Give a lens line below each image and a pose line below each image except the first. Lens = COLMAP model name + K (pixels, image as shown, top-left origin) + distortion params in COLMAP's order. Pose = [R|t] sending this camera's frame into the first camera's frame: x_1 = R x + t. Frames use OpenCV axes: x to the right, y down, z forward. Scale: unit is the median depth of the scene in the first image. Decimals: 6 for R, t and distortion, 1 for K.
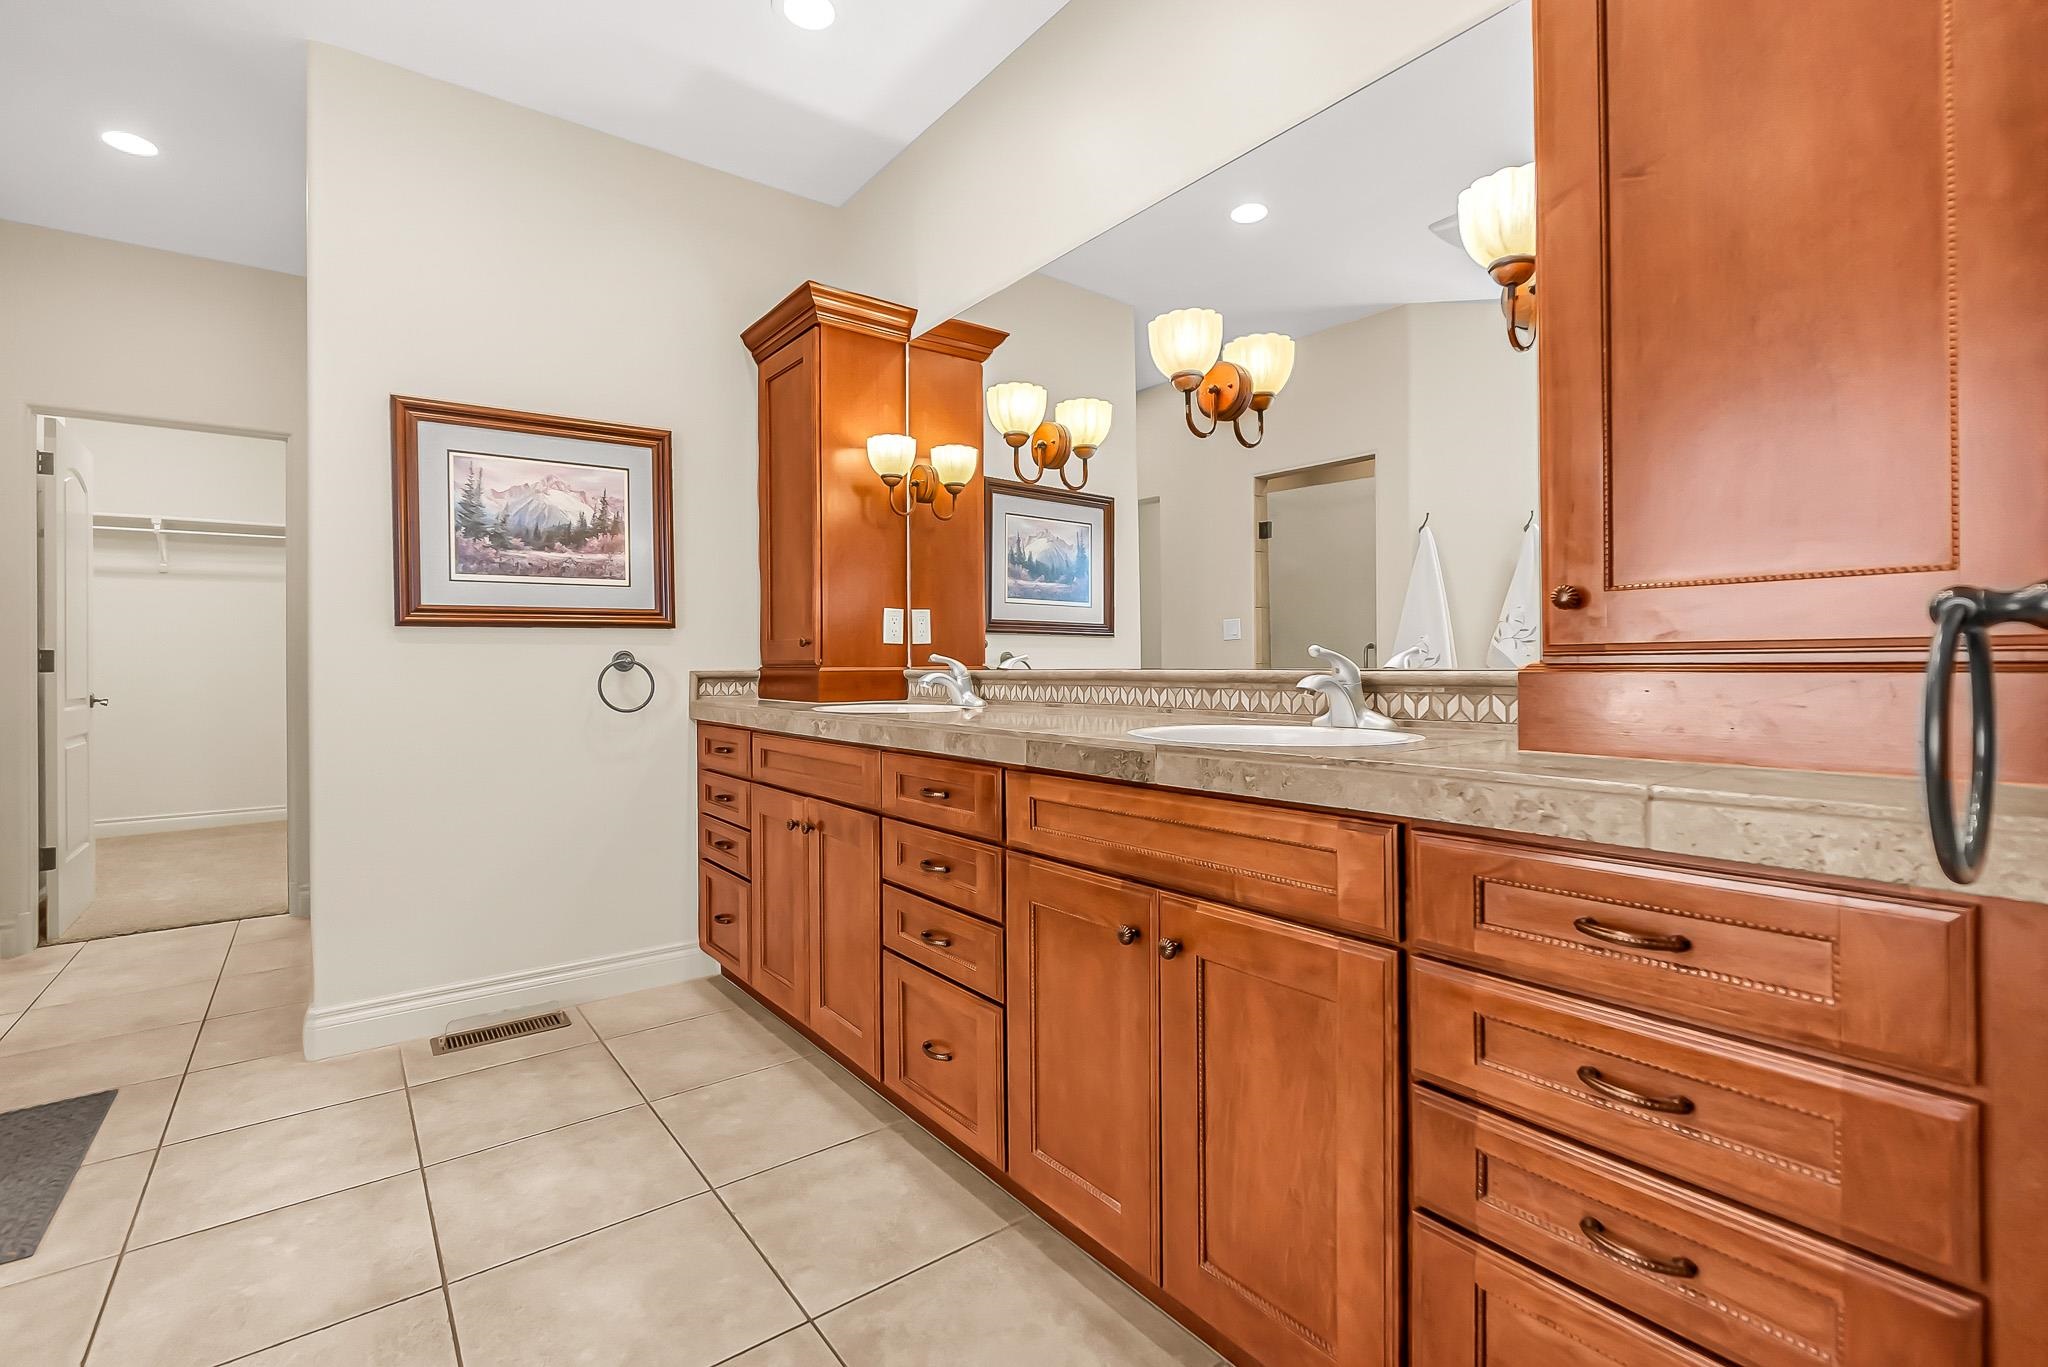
lens RADIAL K [[909.5, 0, 1008.2], [0, 909.5, 670.6], [0, 0, 1]] dist [-0.007012, 0.000645]
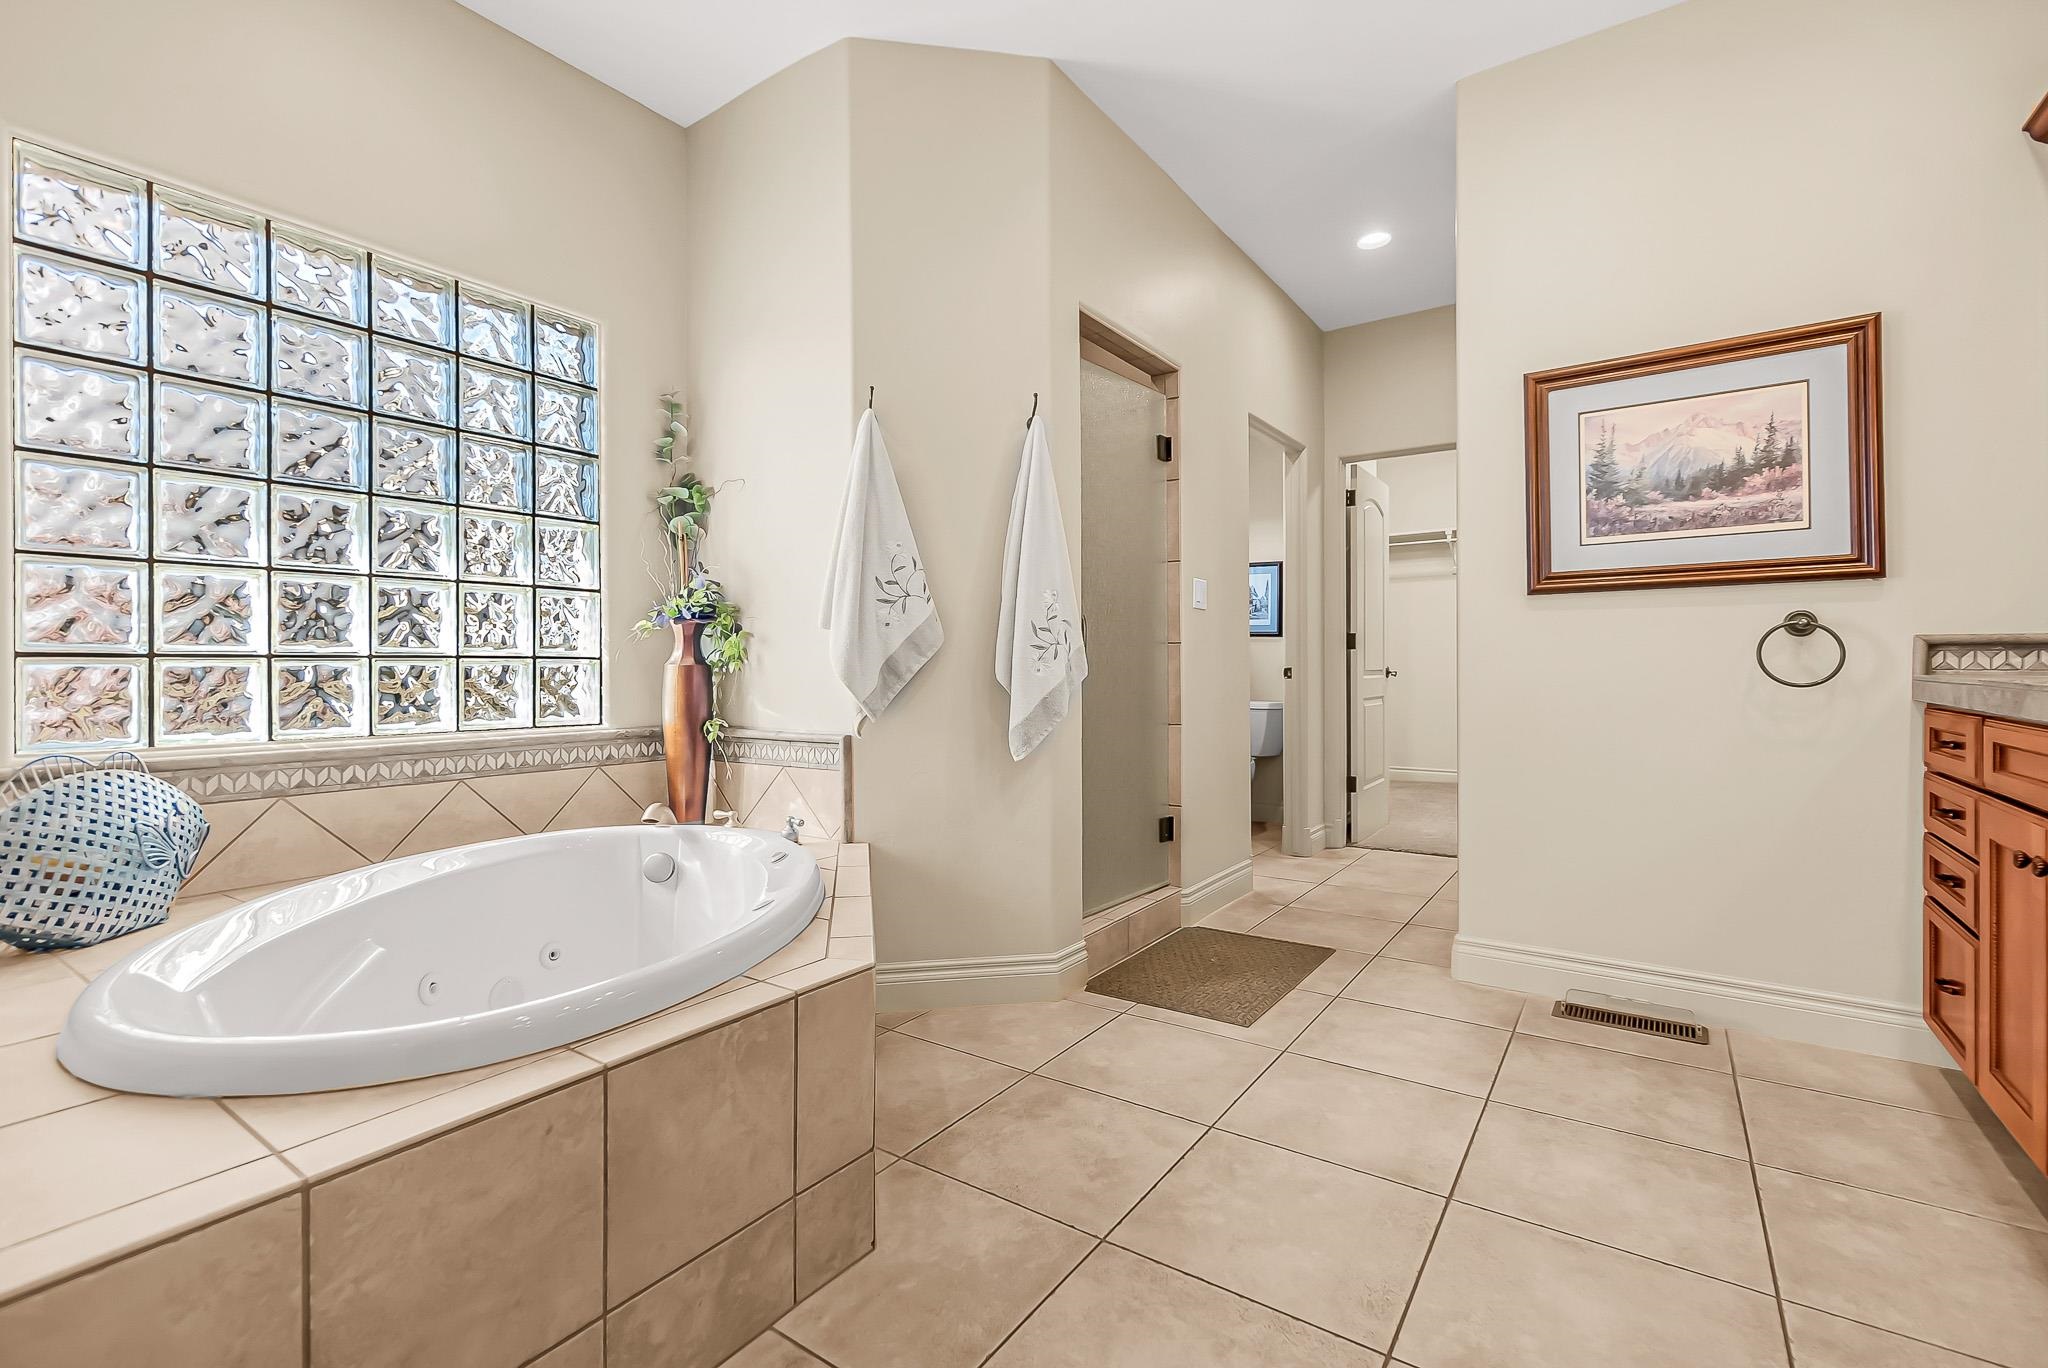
lens RADIAL K [[908.8, 0, 1018.9], [0, 908.8, 676.5], [0, 0, 1]] dist [-0.001268, 0.000420]
pose [[0.310090, 0.018932, -0.950519, 0.138439], [-0.006442, 0.999821, 0.017813, 0.029528], [0.950685, 0.000599, 0.310157, 0.112593]]
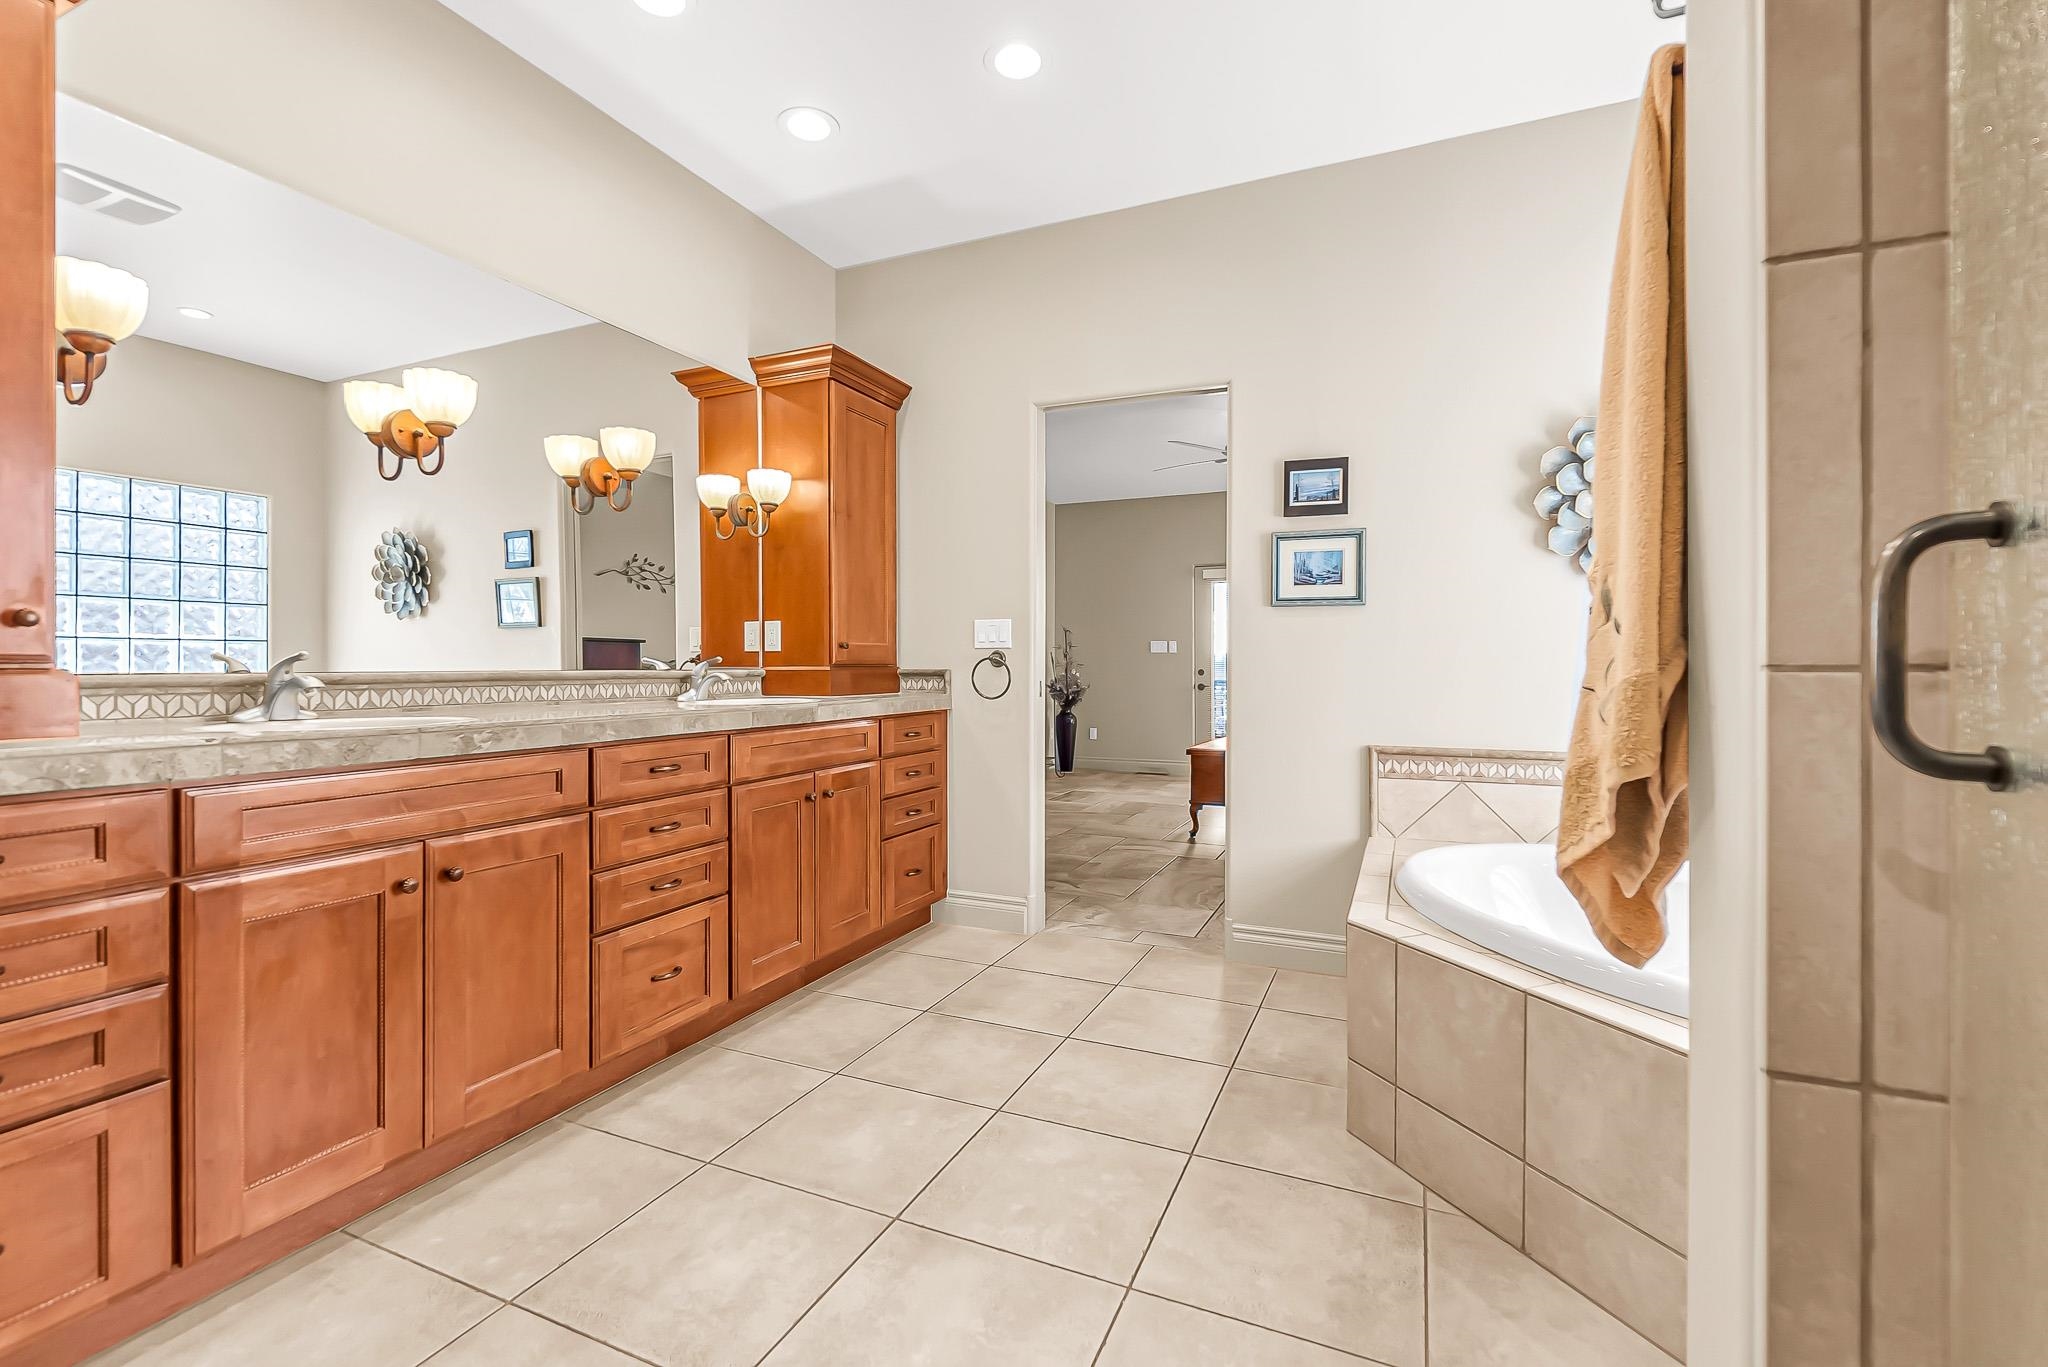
lens RADIAL K [[909.5, 0, 1017.6], [0, 909.5, 671.1], [0, 0, 1]] dist [-0.007012, 0.000645]
pose [[-0.488419, 0.002480, 0.872606, -1.024598], [0.009838, 0.999948, 0.002664, 0.001954], [-0.872554, 0.009886, -0.488418, 0.861783]]
